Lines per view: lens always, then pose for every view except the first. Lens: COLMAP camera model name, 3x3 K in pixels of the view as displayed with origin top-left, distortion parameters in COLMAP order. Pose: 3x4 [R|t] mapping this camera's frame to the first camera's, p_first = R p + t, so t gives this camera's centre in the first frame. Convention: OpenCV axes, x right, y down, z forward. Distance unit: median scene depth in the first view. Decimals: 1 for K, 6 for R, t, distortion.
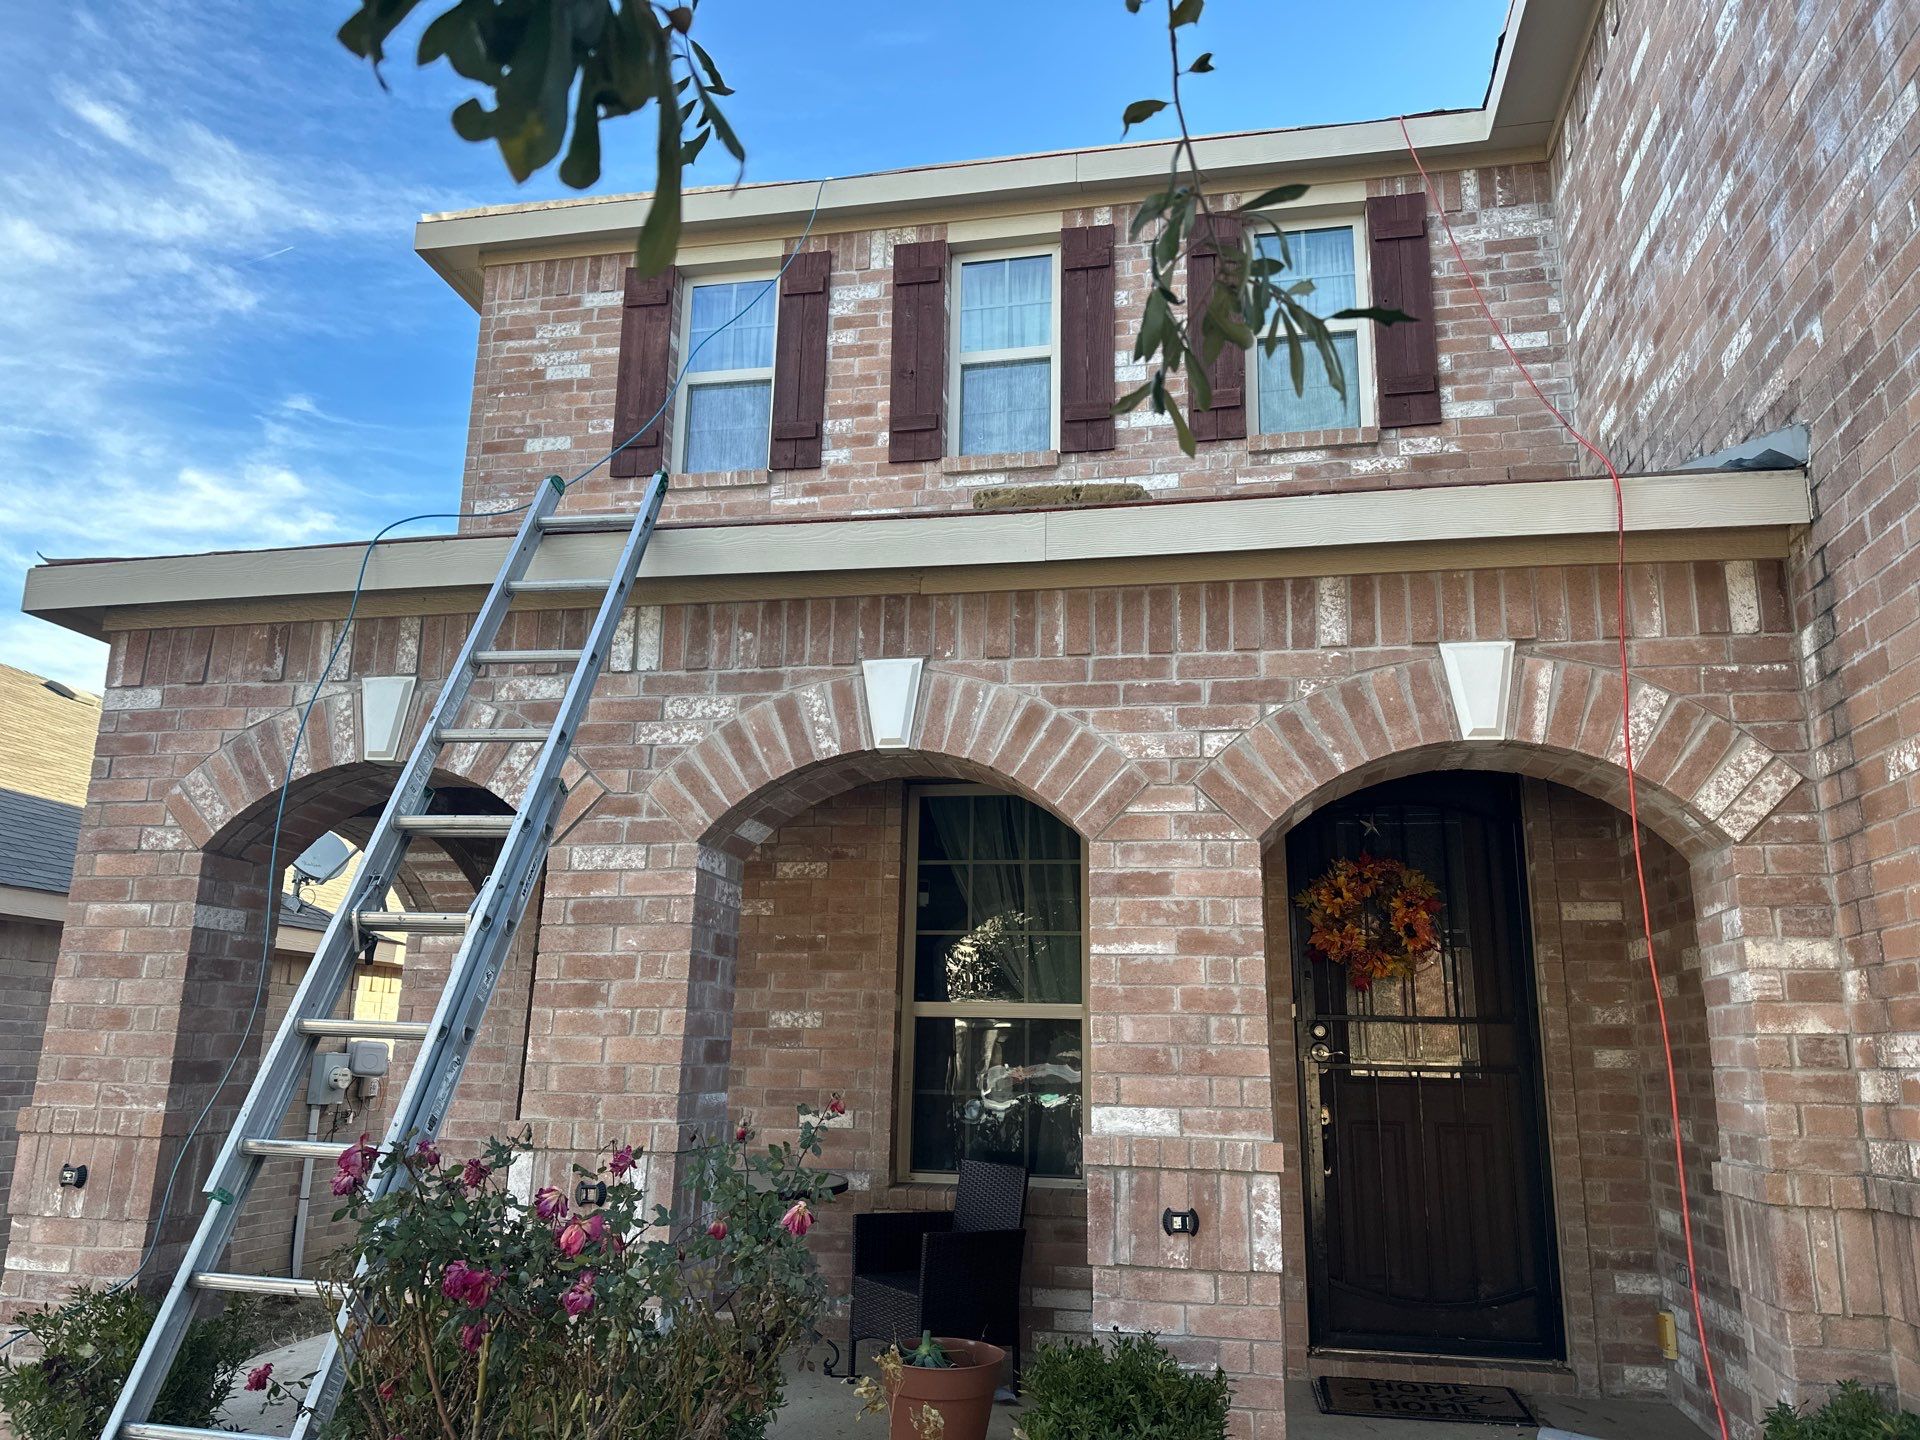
lens RADIAL K [[1339.8, 0, 960.0], [0, 1339.8, 720.0], [0, 0, 1]] dist [0.107616, -0.114025]
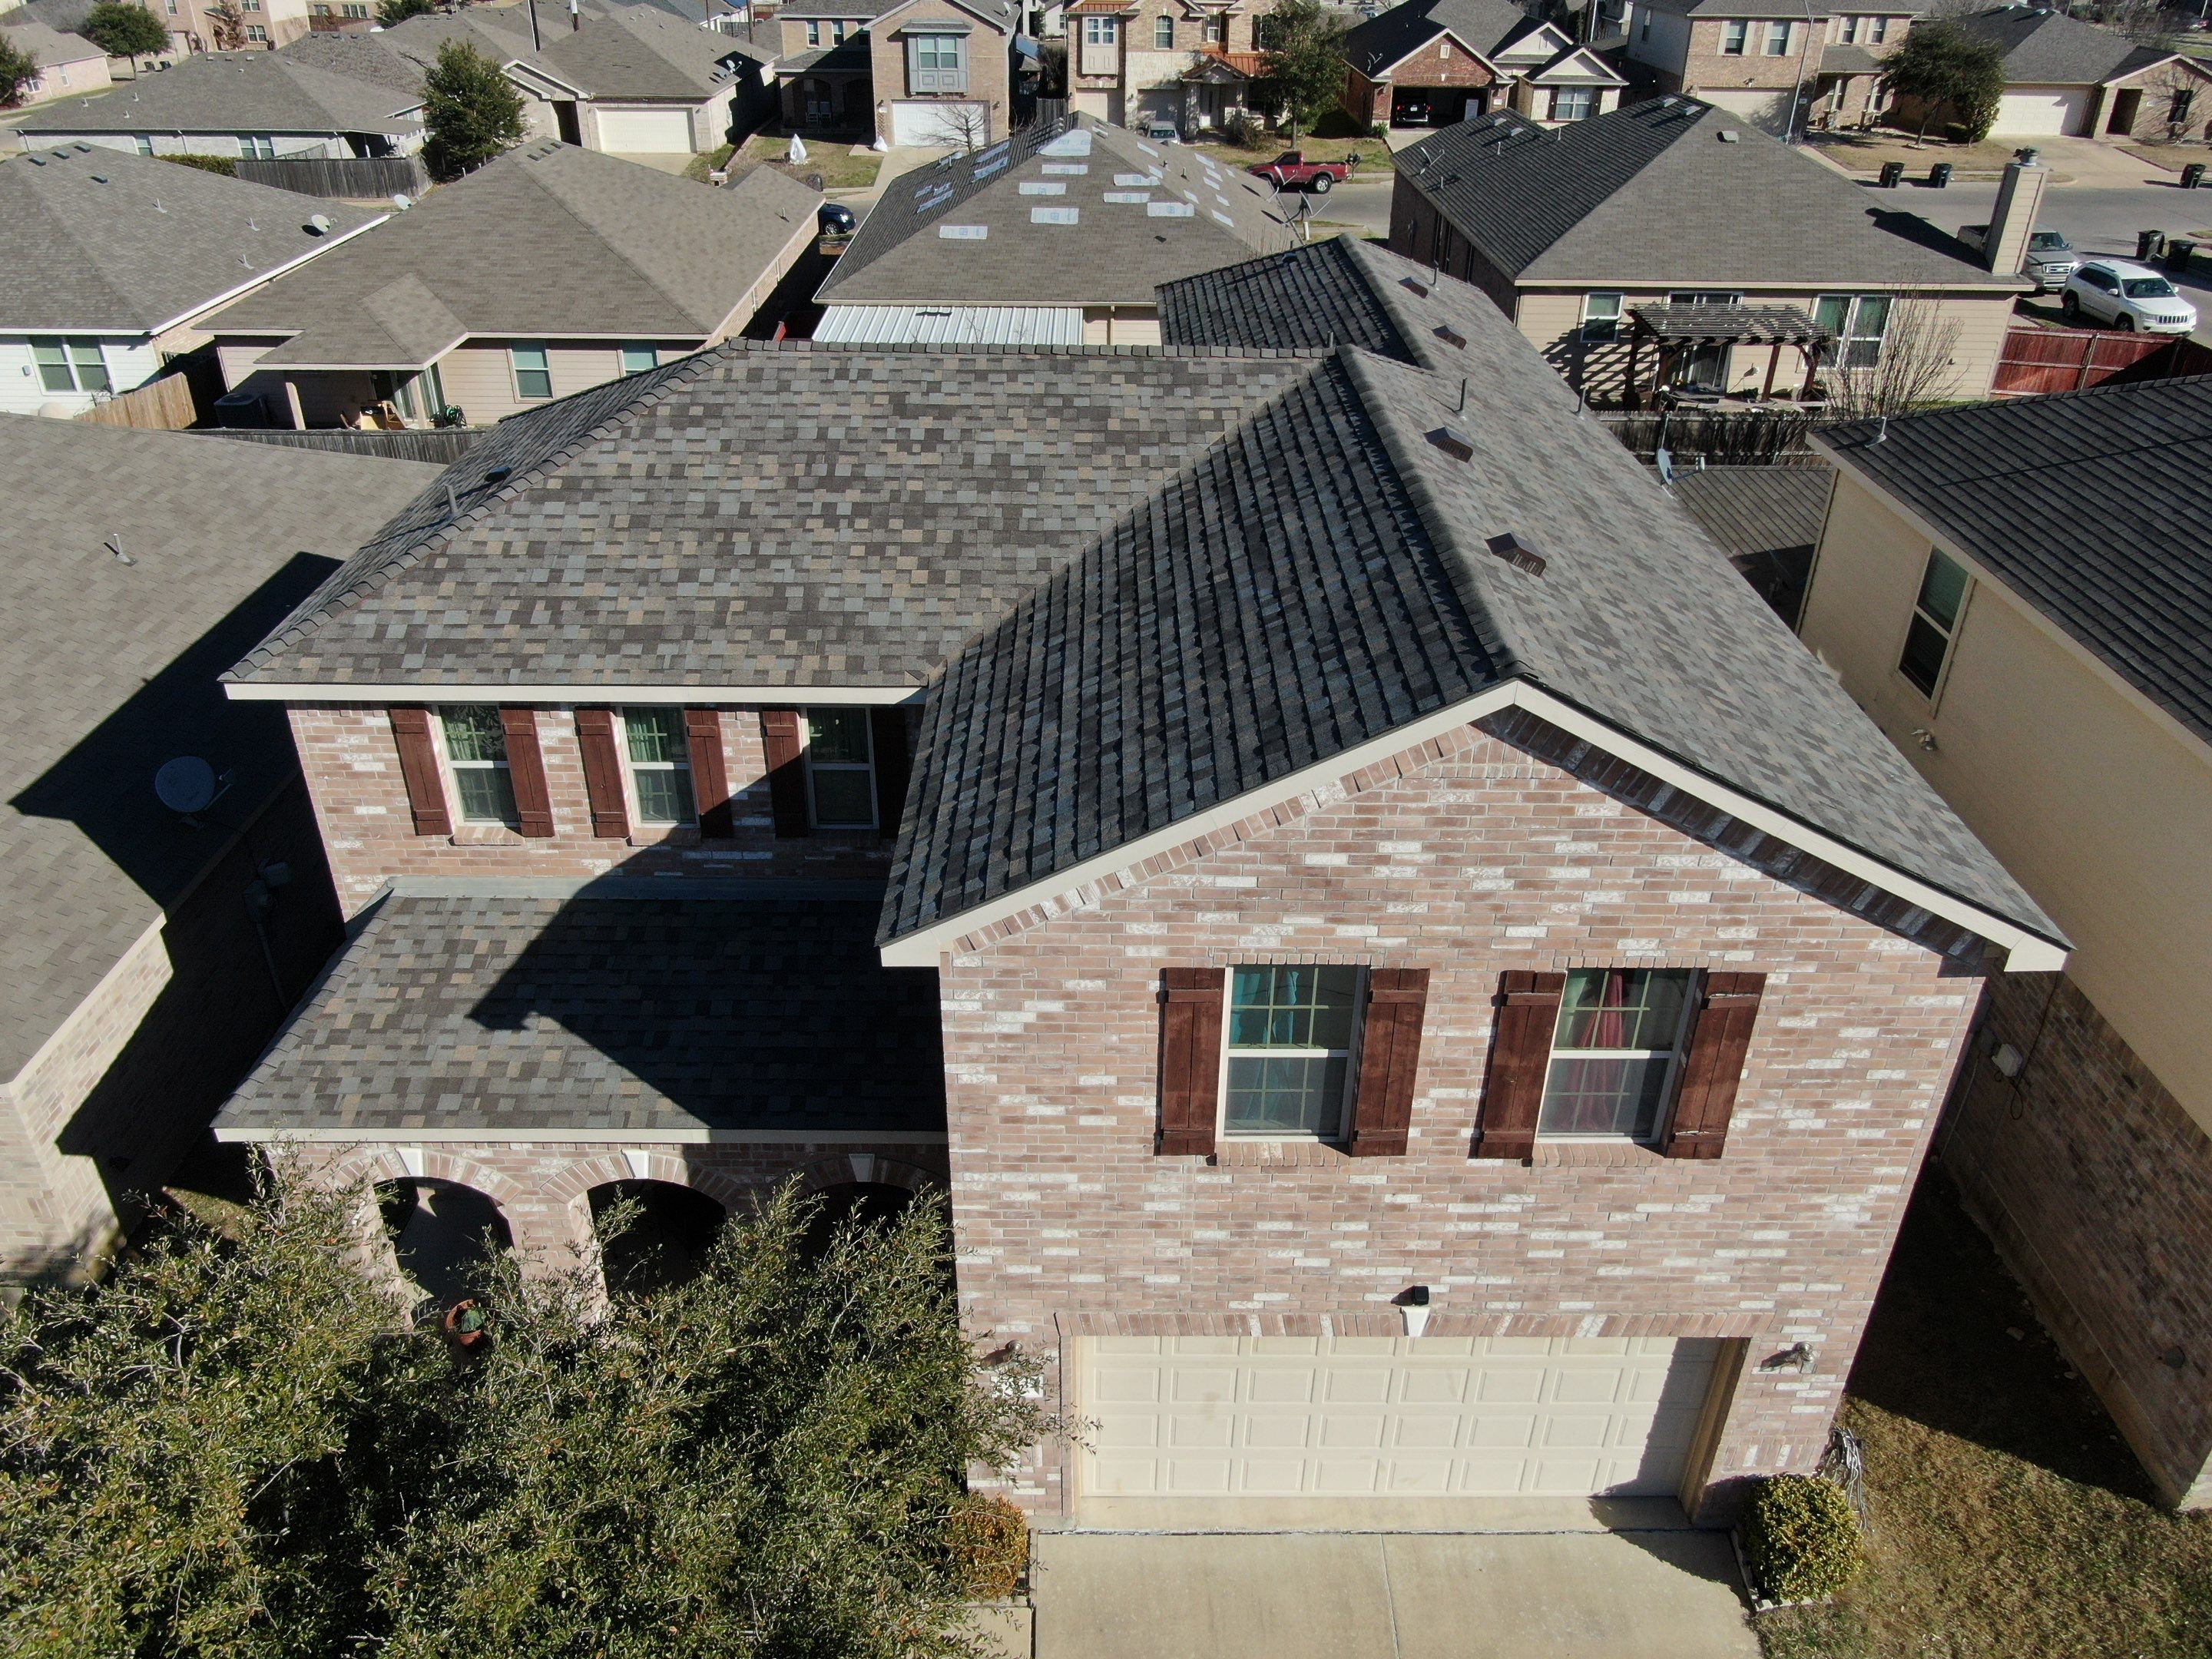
lens RADIAL K [[1623.2, 0, 1110.4], [0, 1623.2, 826.9], [0, 0, 1]] dist [-0.015349, 0.008676]
pose [[0.979308, -0.110935, 0.169263, 0.358274], [-0.040848, 0.710808, 0.702199, -2.546884], [-0.198212, -0.694583, 0.691568, -0.784044]]
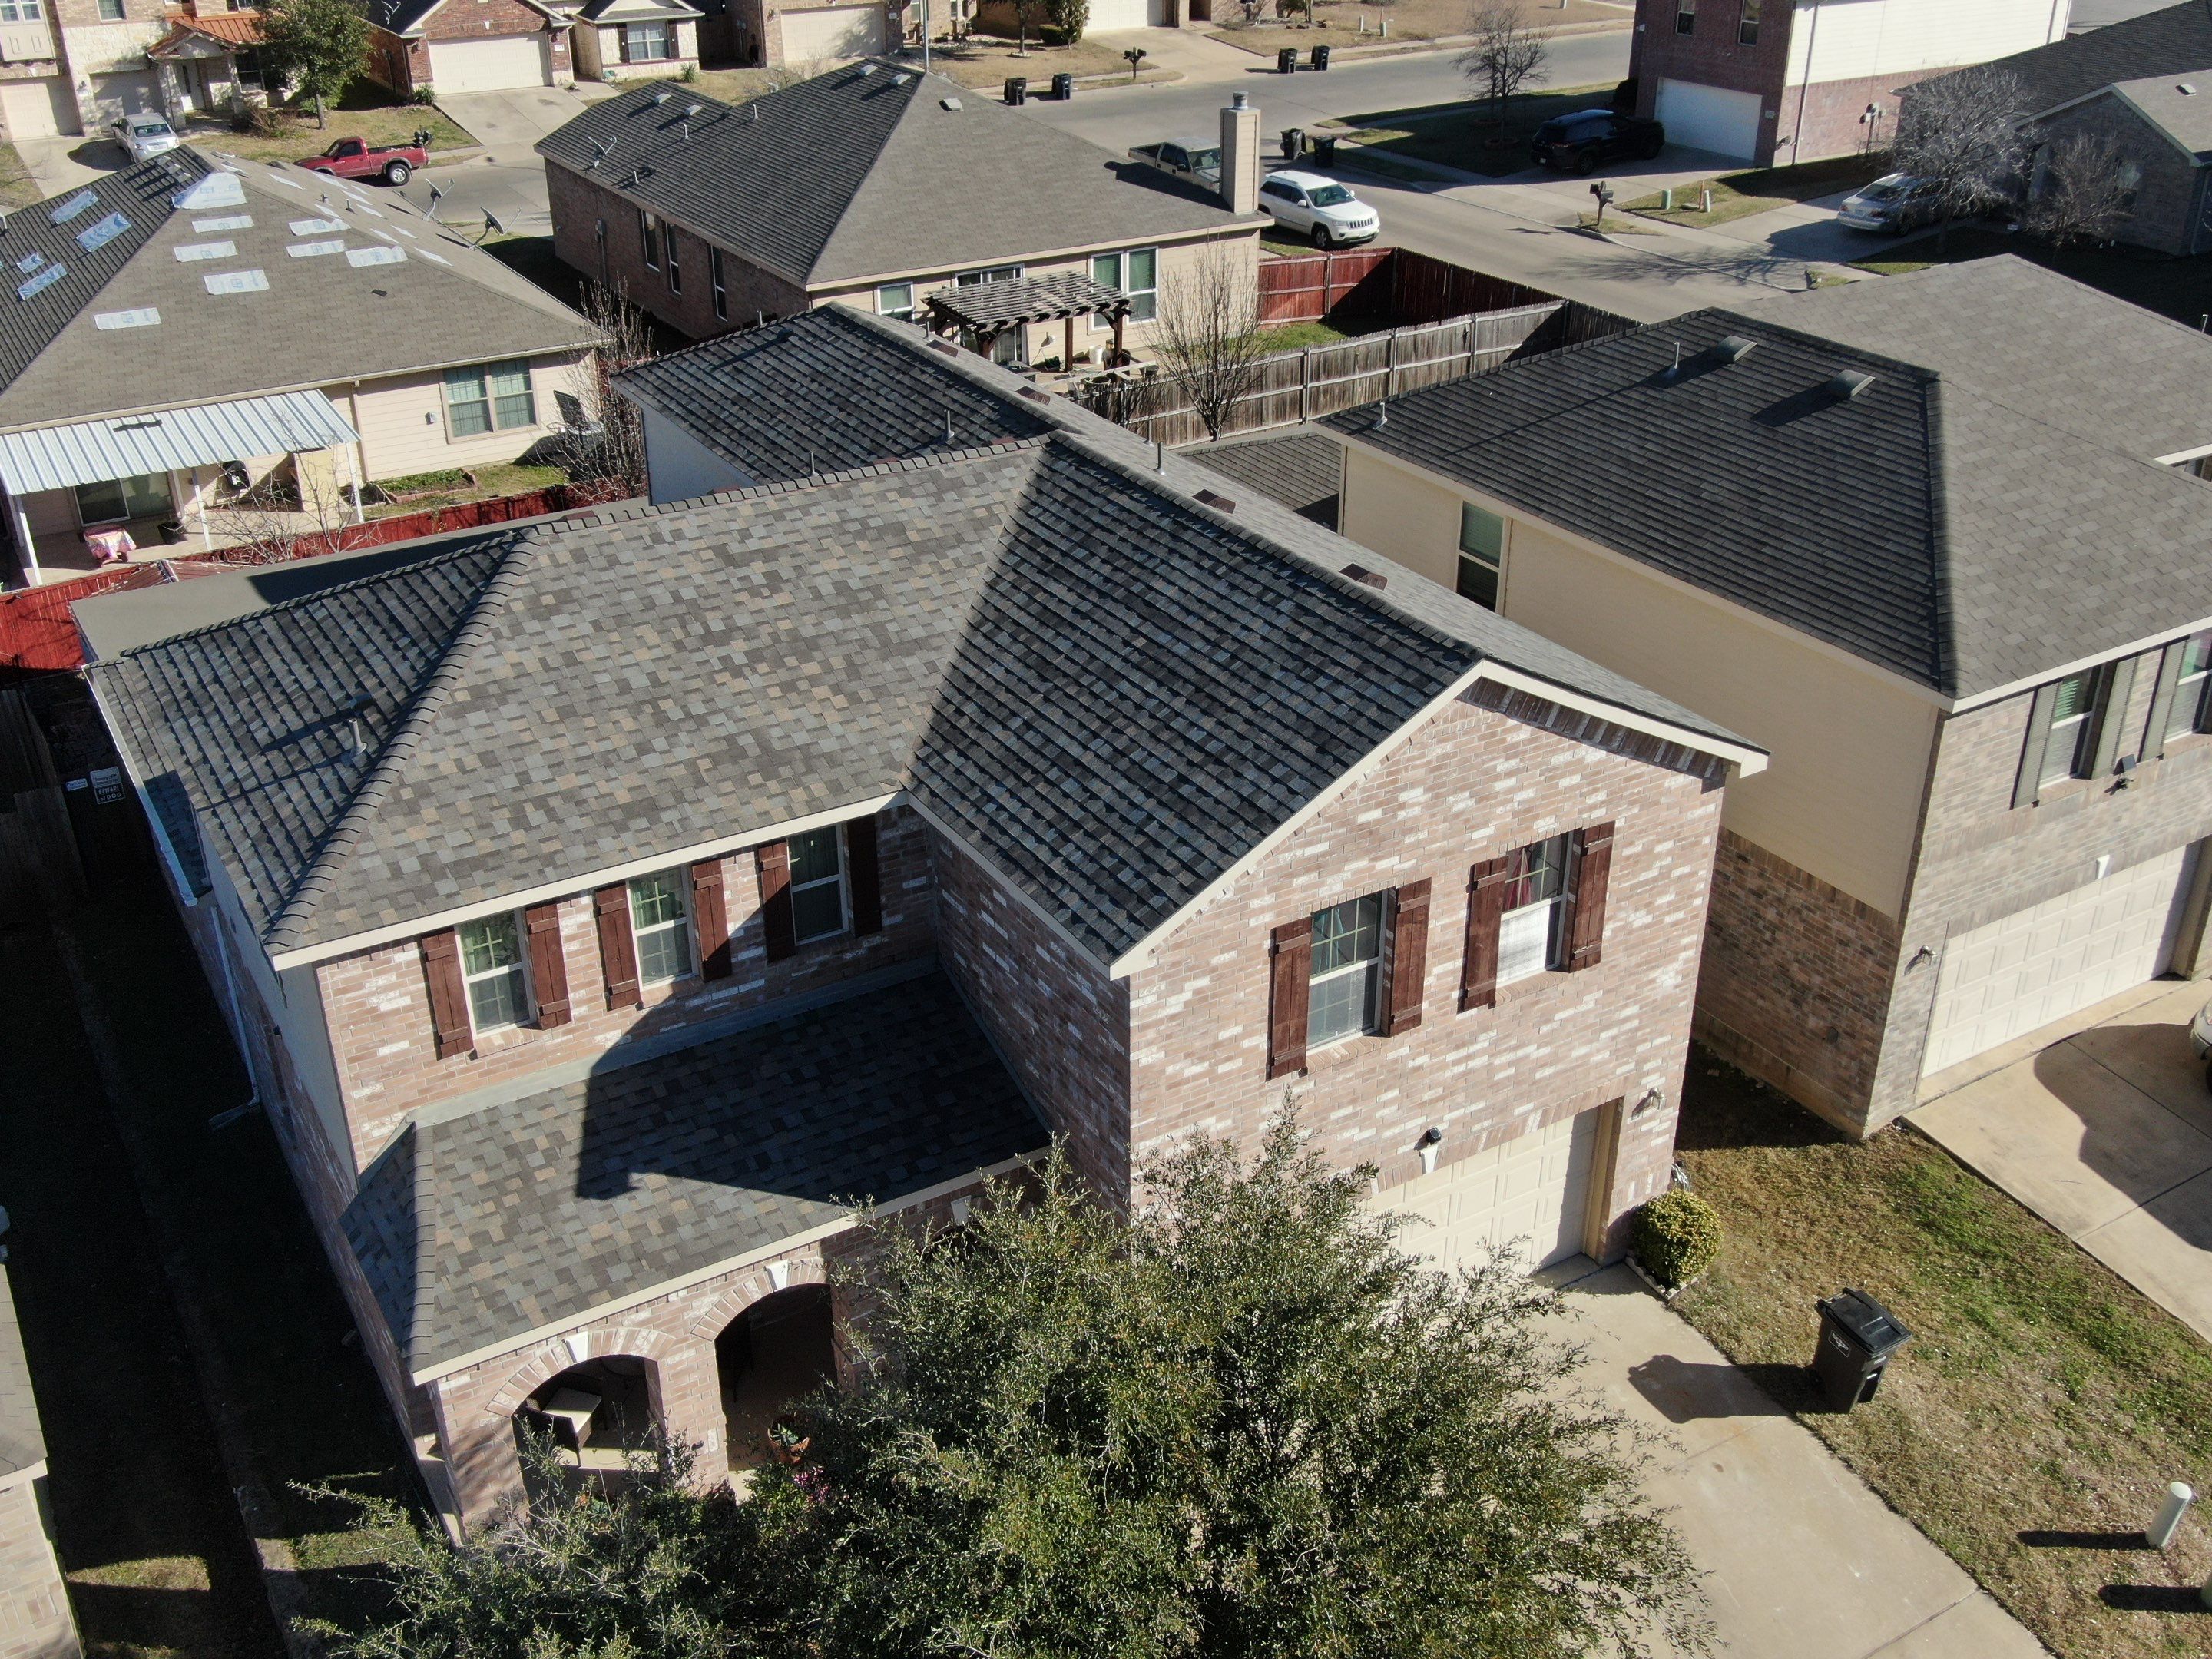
lens RADIAL K [[2142.1, 0, 1114.2], [0, 2142.1, 823.5], [0, 0, 1]] dist [0.008343, -0.014588]
pose [[0.739301, -0.333500, 0.584988, -1.741314], [-0.146672, 0.768129, 0.623270, -3.440631], [-0.657207, -0.546586, 0.518964, -1.153648]]
